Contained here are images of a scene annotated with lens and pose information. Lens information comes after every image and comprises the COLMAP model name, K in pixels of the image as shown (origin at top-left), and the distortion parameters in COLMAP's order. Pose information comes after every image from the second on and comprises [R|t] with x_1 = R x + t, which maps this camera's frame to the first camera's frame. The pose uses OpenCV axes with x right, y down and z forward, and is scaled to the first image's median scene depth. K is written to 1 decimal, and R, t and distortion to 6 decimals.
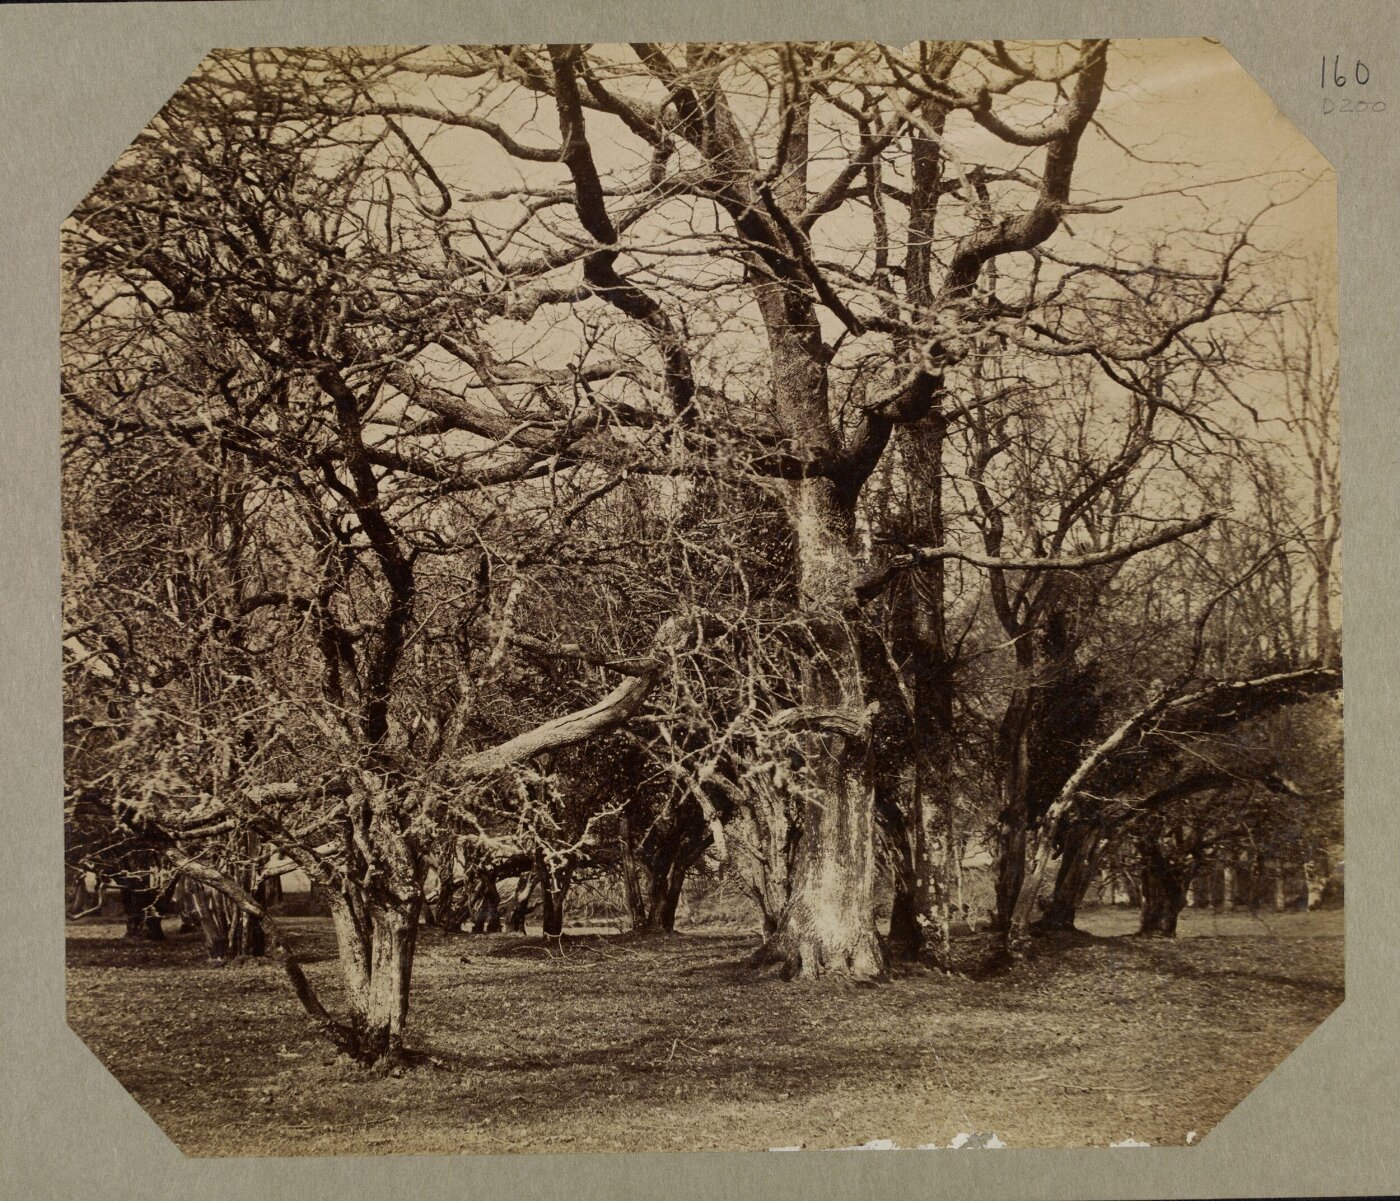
lens RADIAL K [[2640.8, 0, 700.0], [0, 2640.8, 600.3], [0, 0, 1]] dist [-0.331520, -0.037947]
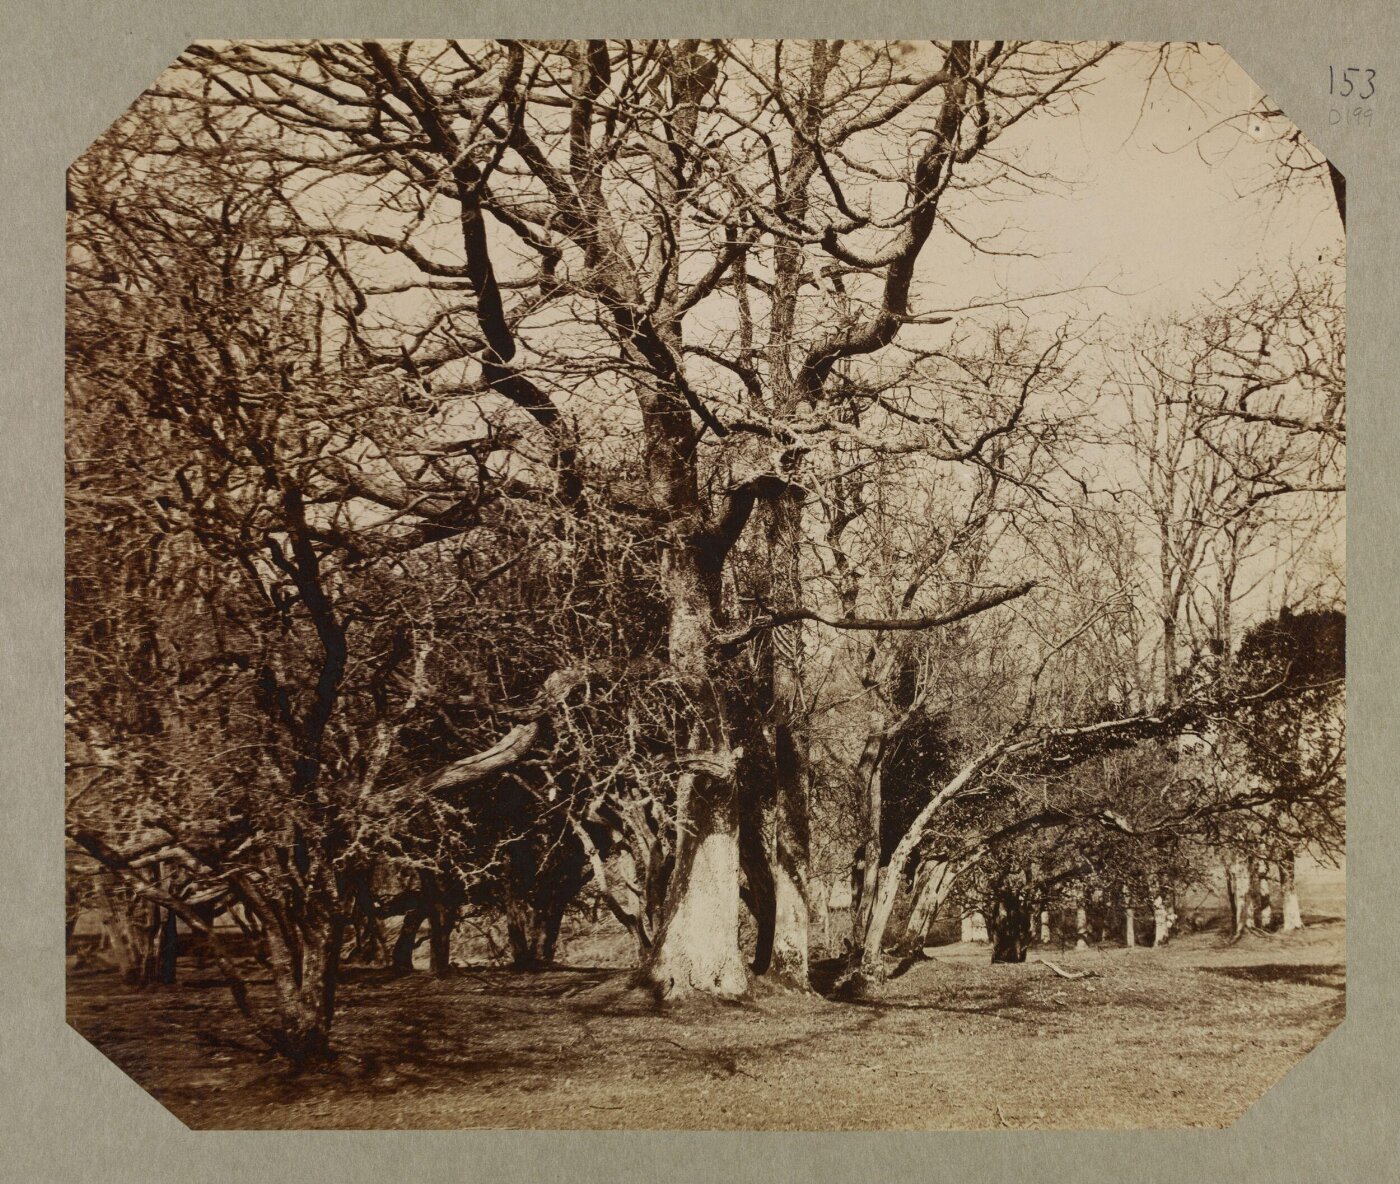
lens RADIAL K [[2654.4, 0, 700.2], [0, 2654.4, 592.3], [0, 0, 1]] dist [-0.401680, 0.071379]
pose [[0.998776, 0.001676, 0.049443, -0.005111], [-0.000665, 0.999790, -0.020475, -0.003794], [-0.049467, 0.020417, 0.998567, -0.110202]]
